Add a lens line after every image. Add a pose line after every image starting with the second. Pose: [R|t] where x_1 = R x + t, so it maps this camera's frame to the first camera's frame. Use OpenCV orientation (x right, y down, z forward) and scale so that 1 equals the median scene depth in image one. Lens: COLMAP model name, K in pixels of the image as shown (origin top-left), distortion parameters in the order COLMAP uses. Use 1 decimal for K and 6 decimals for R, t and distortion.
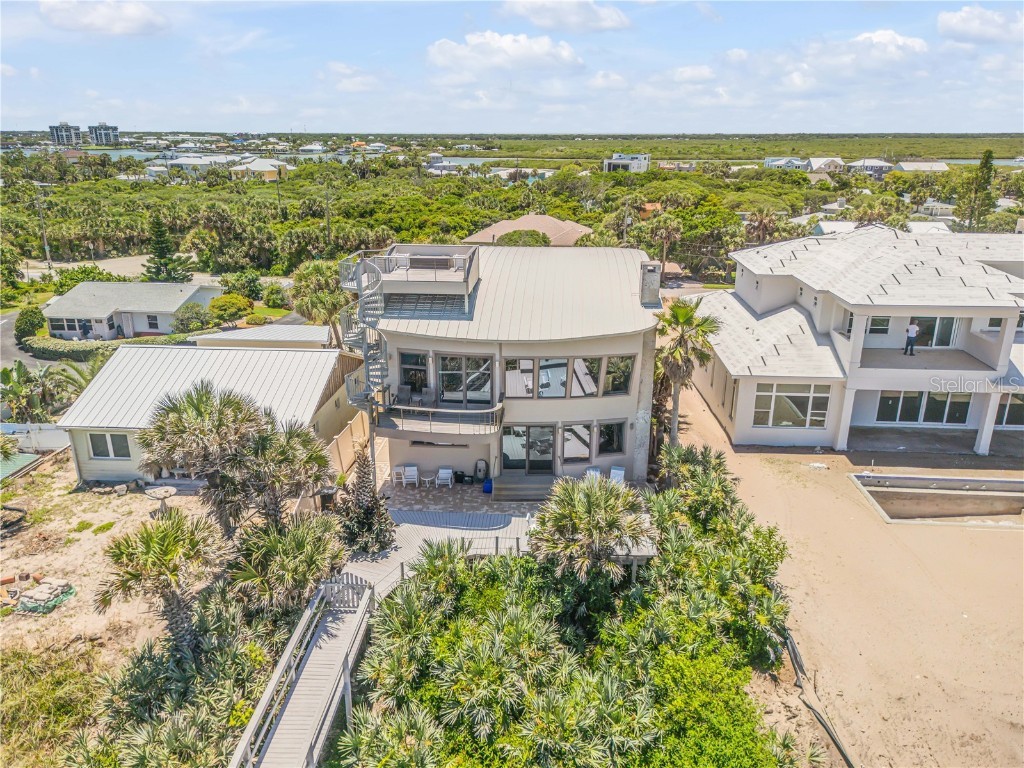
lens RADIAL K [[729.6, 0, 512.0], [0, 729.6, 384.0], [0, 0, 1]] dist [0.004537, -0.003679]
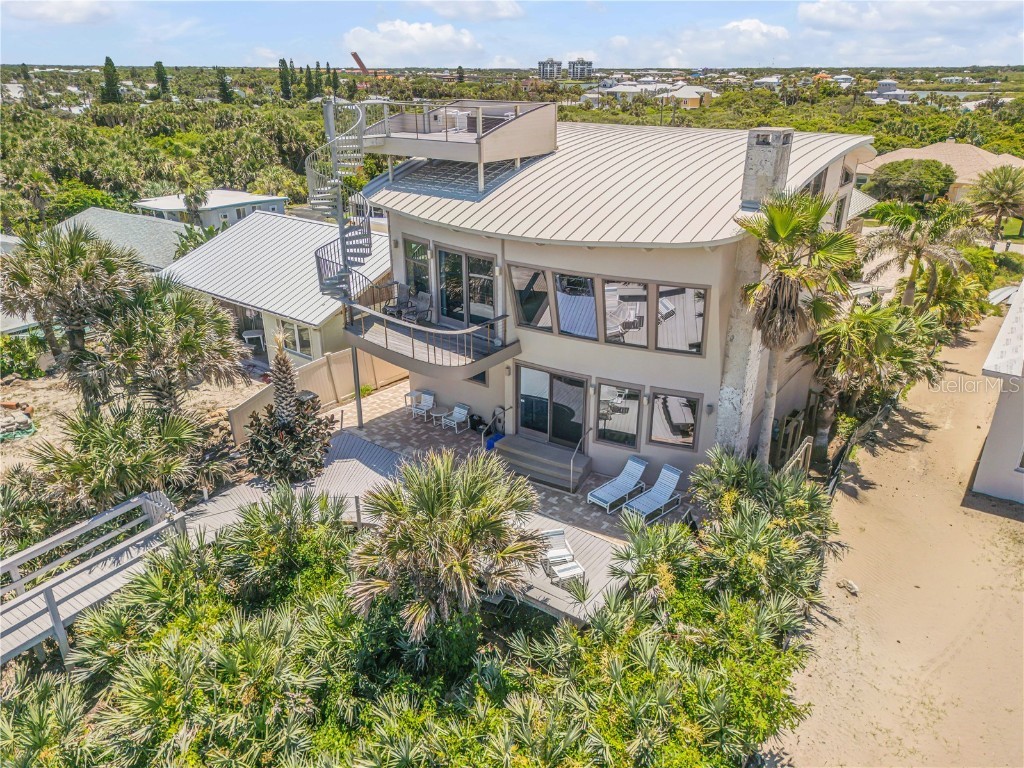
lens RADIAL K [[720.9, 0, 512.0], [0, 720.9, 384.0], [0, 0, 1]] dist [0.028666, -0.003635]
pose [[0.837599, 0.213873, -0.502680, 0.330626], [-0.173205, 0.976672, 0.126935, -0.011008], [0.518101, -0.019254, 0.855103, 0.401959]]
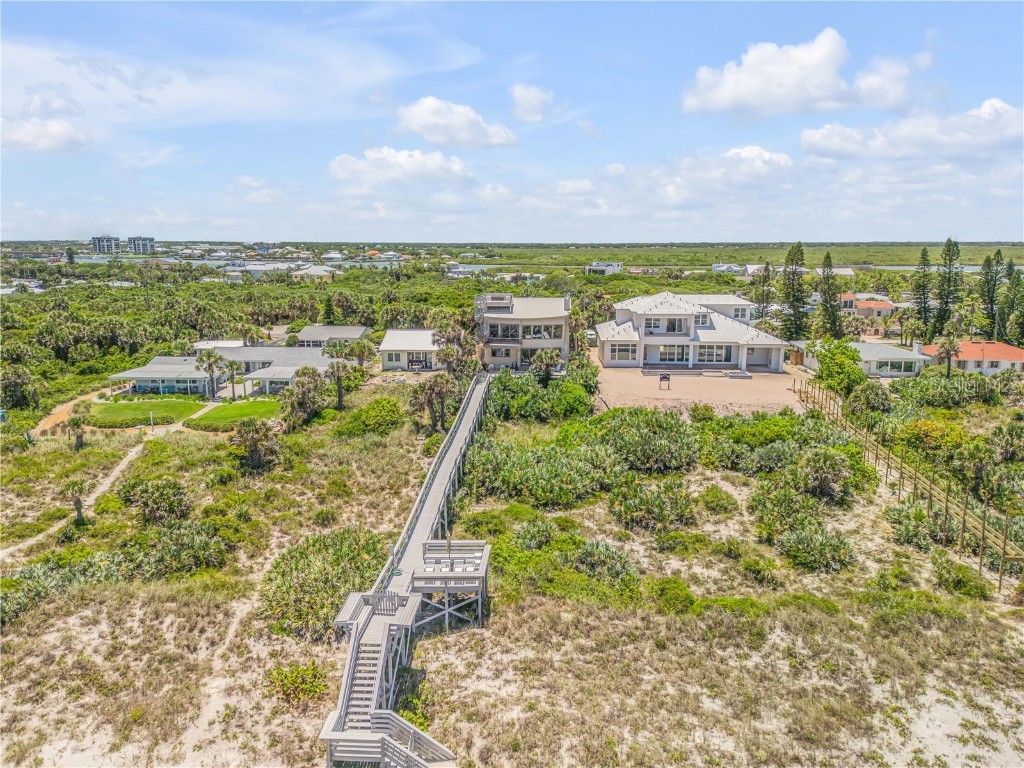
lens RADIAL K [[704.7, 0, 512.0], [0, 704.7, 384.0], [0, 0, 1]] dist [0.004497, 0.000017]
pose [[0.999997, -0.001398, 0.001991, -0.059425], [0.001650, 0.991208, -0.132302, 0.606236], [-0.001789, 0.132305, 0.991207, -1.976064]]
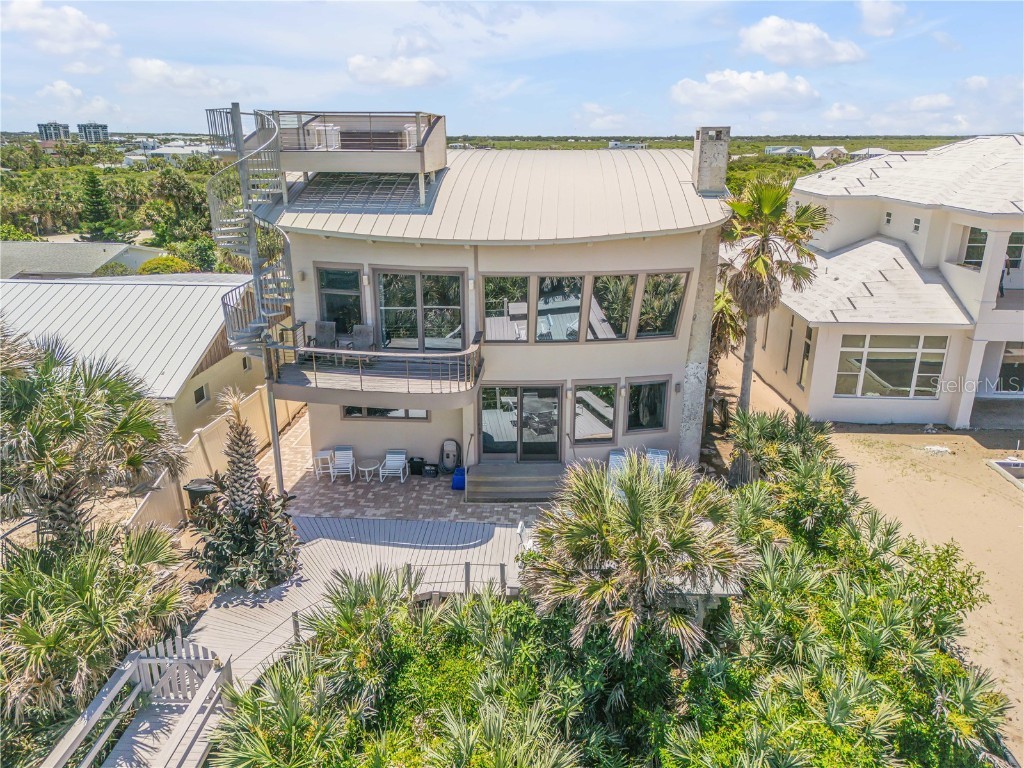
lens RADIAL K [[729.6, 0, 512.0], [0, 729.6, 384.0], [0, 0, 1]] dist [0.004537, -0.003679]
pose [[0.999964, -0.002109, 0.008197, 0.009159], [0.002115, 0.999998, -0.000719, 0.055651], [-0.008196, 0.000736, 0.999966, 0.348025]]
